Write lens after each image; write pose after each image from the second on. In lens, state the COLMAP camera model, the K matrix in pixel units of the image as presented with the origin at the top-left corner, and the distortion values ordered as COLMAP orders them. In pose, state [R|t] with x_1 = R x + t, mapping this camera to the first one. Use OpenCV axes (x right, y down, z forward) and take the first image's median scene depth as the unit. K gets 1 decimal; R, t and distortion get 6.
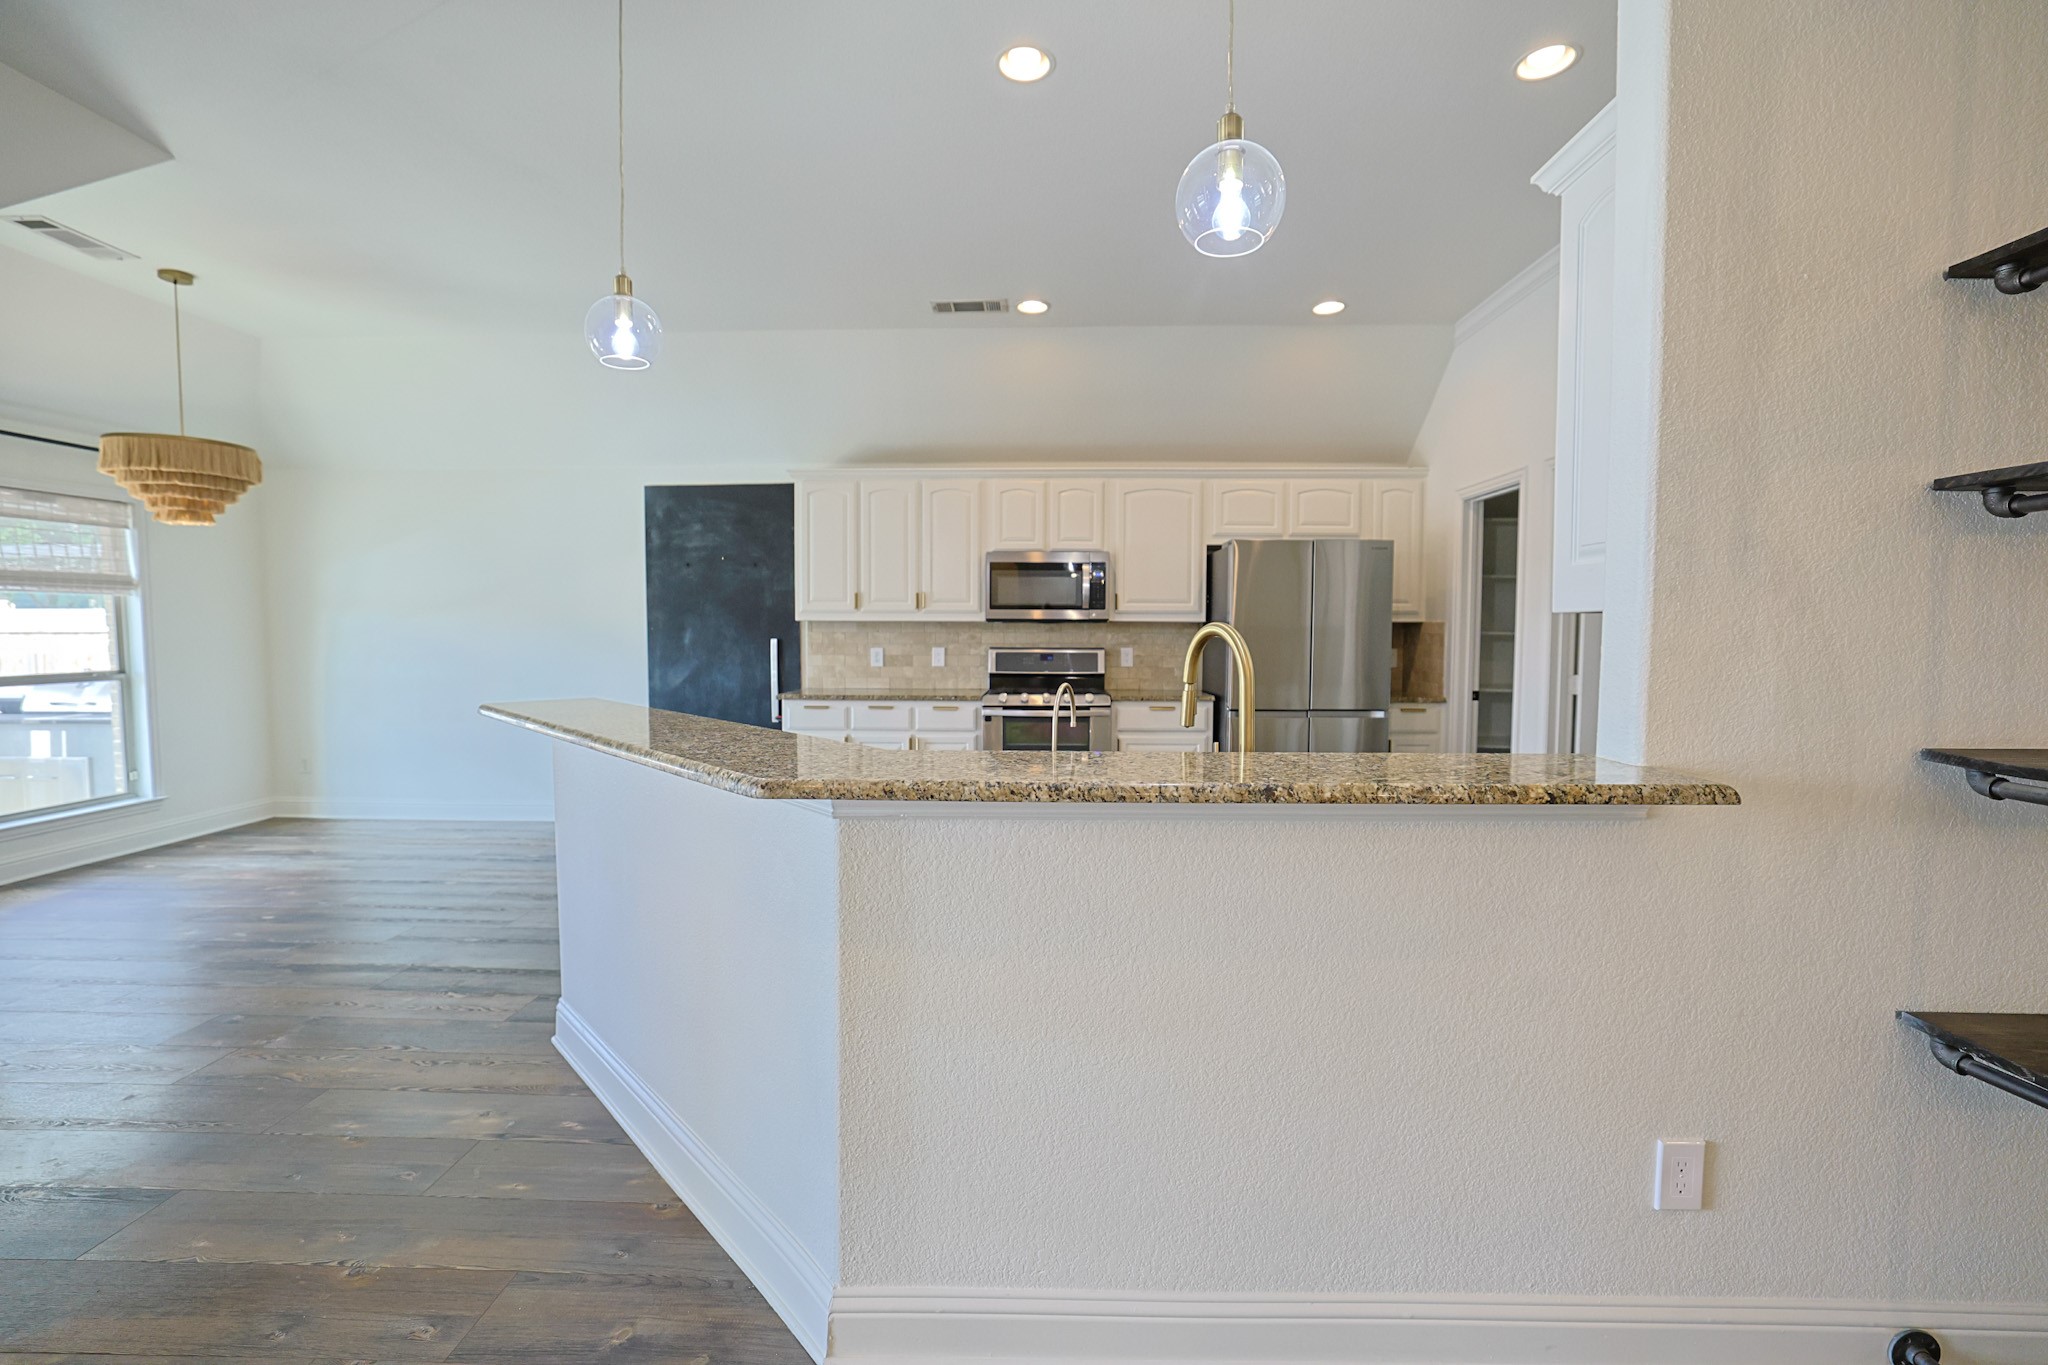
lens RADIAL K [[883.4, 0, 1019.9], [0, 883.4, 677.0], [0, 0, 1]] dist [-0.036292, 0.012514]
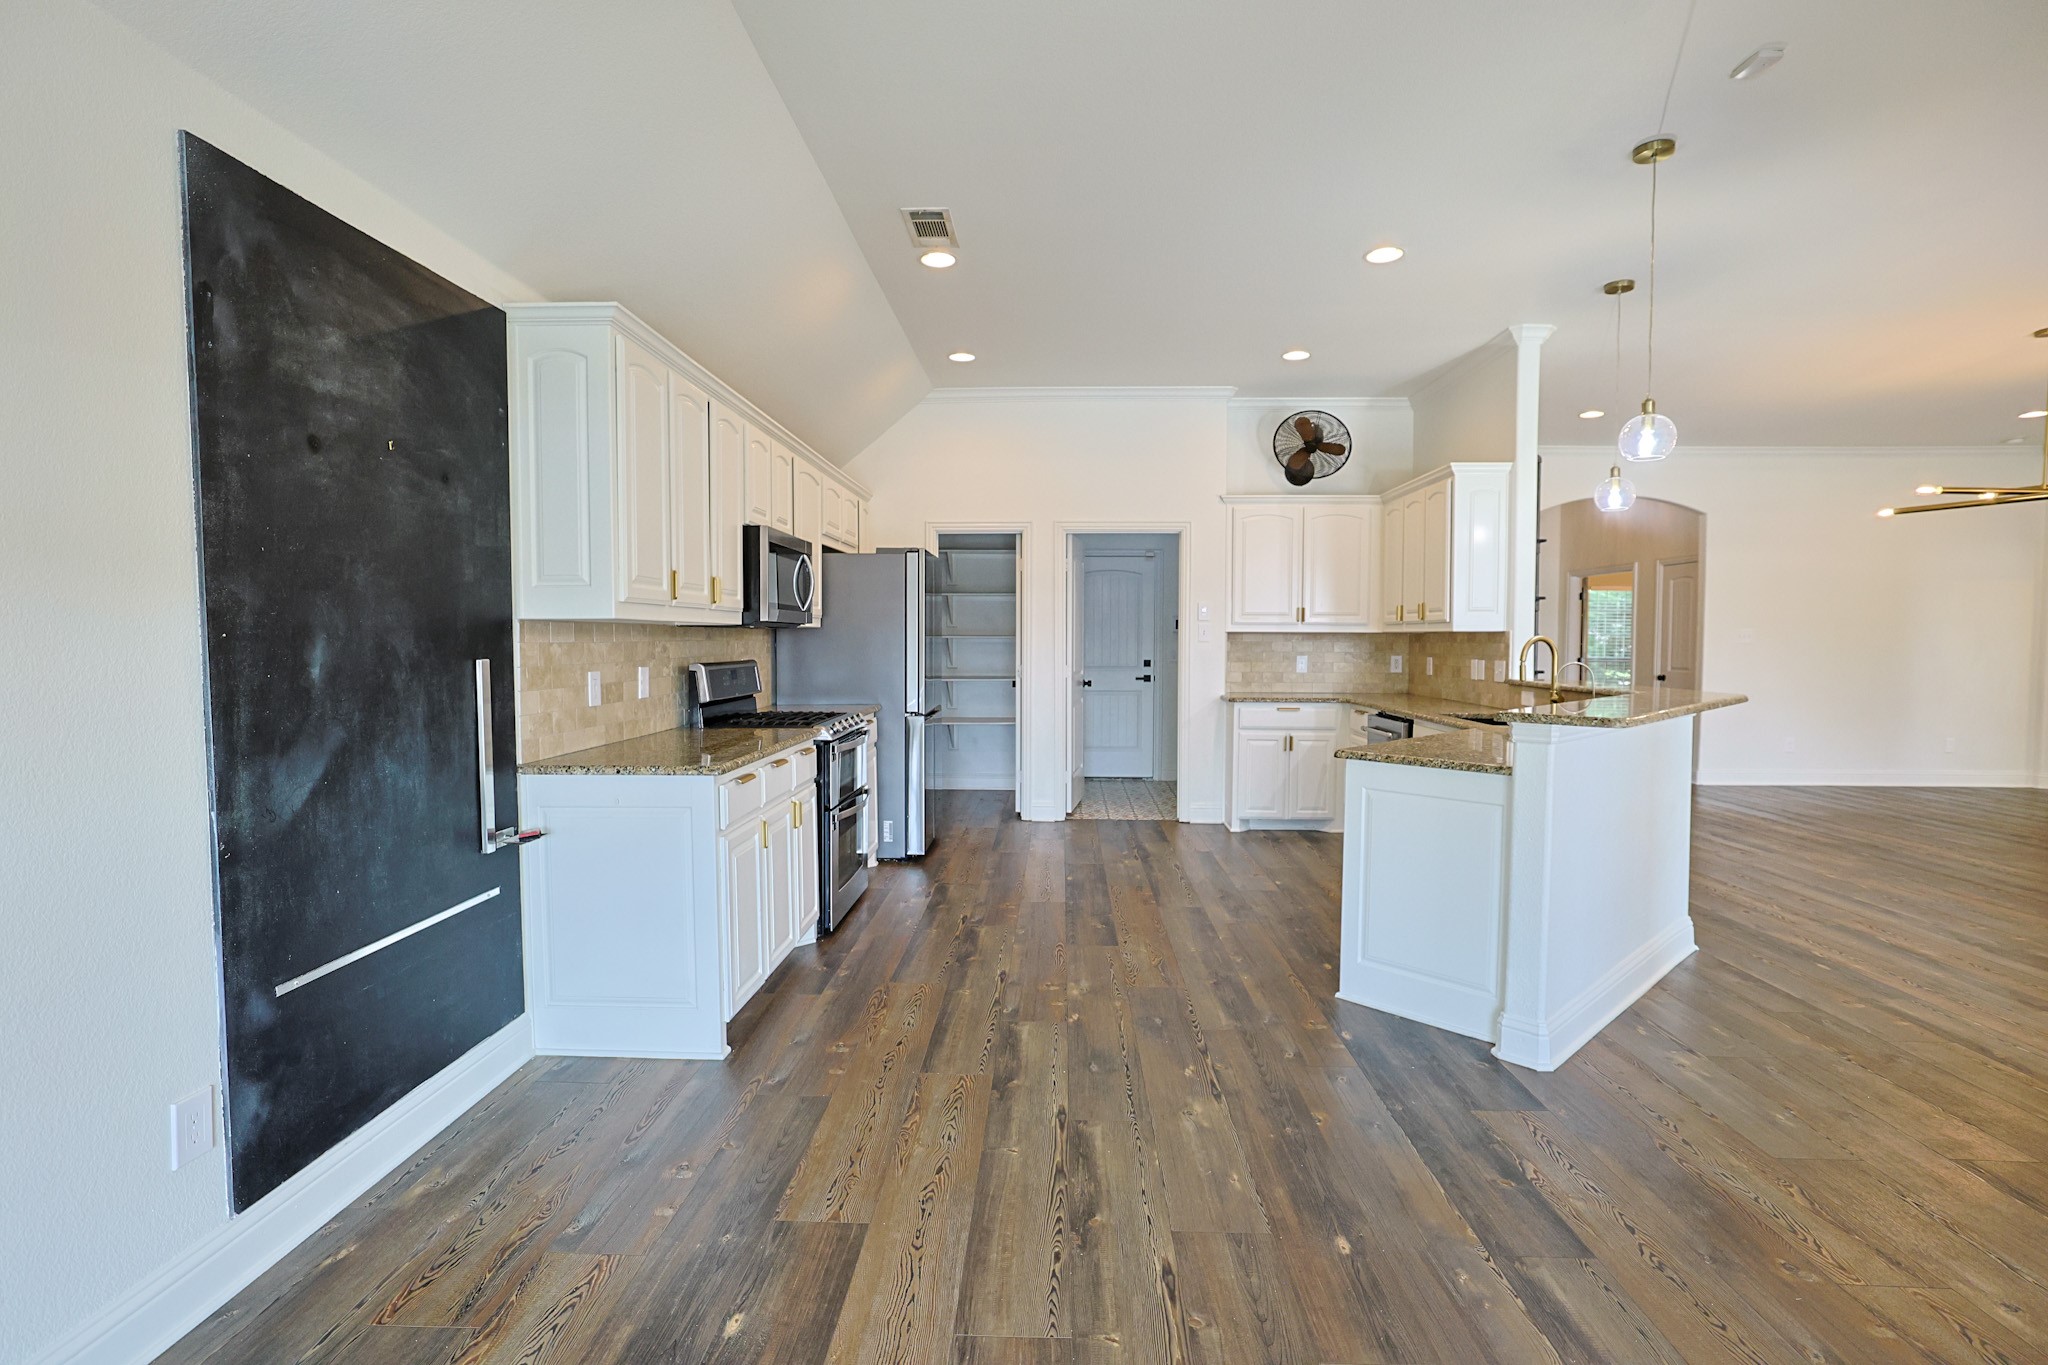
lens RADIAL K [[944.0, 0, 1024.0], [0, 944.0, 682.5], [0, 0, 1]] dist [-0.003032, -0.000125]
pose [[0.006289, -0.051907, 0.998632, -0.737629], [0.045704, 0.997623, 0.051567, -0.043671], [-0.998935, 0.045318, 0.008646, 0.733907]]
